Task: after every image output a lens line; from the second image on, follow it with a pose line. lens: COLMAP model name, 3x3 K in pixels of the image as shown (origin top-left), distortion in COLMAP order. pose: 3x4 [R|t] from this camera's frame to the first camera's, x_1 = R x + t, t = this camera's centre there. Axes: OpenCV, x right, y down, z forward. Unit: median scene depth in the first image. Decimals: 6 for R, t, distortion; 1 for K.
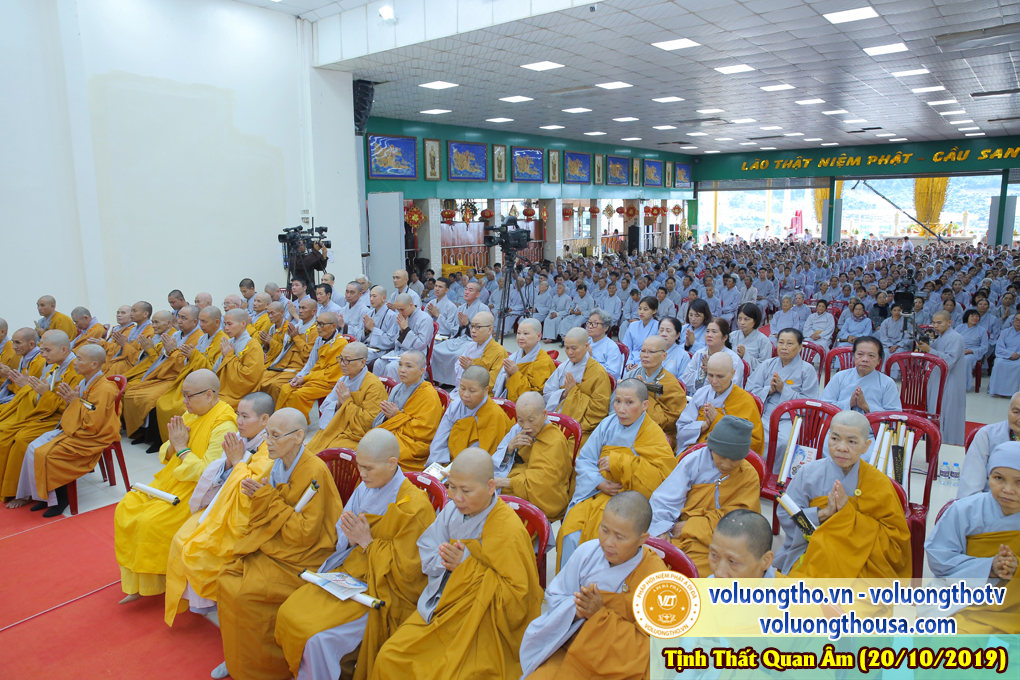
lens RADIAL K [[714.3, 0, 501.1], [0, 714.3, 335.0], [0, 0, 1]] dist [-0.110431, 0.076240]
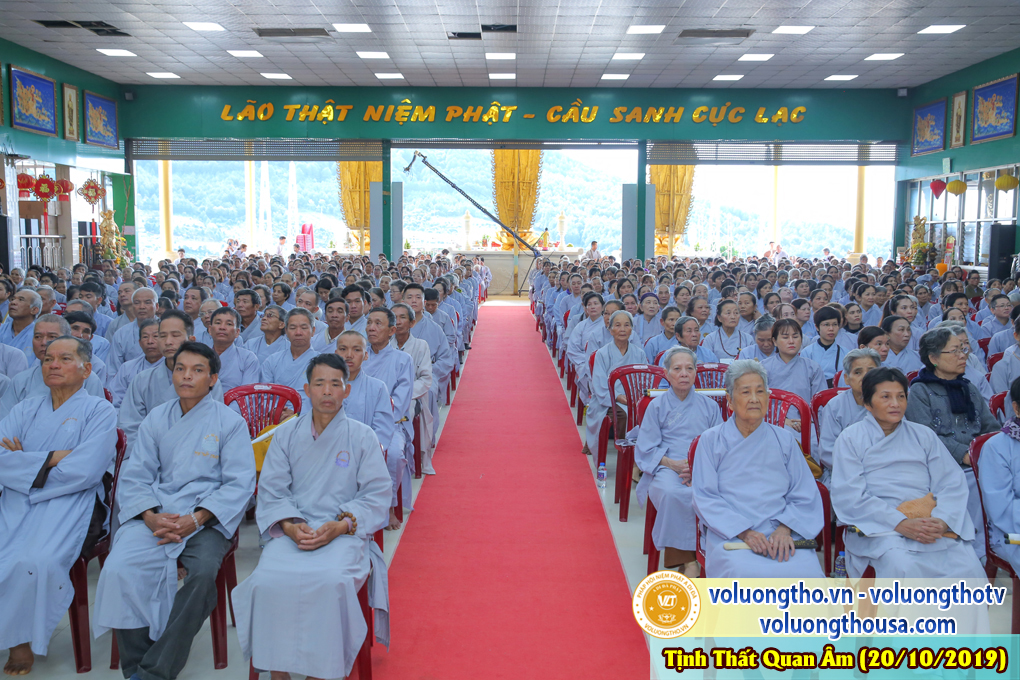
lens RADIAL K [[987.2, 0, 537.5], [0, 987.2, 343.3], [0, 0, 1]] dist [-0.007944, 0.000000]
pose [[0.775863, -0.041892, 0.629509, 0.300047], [0.084869, 0.995654, -0.038342, -0.114055], [-0.625167, 0.083174, 0.776046, 1.576088]]
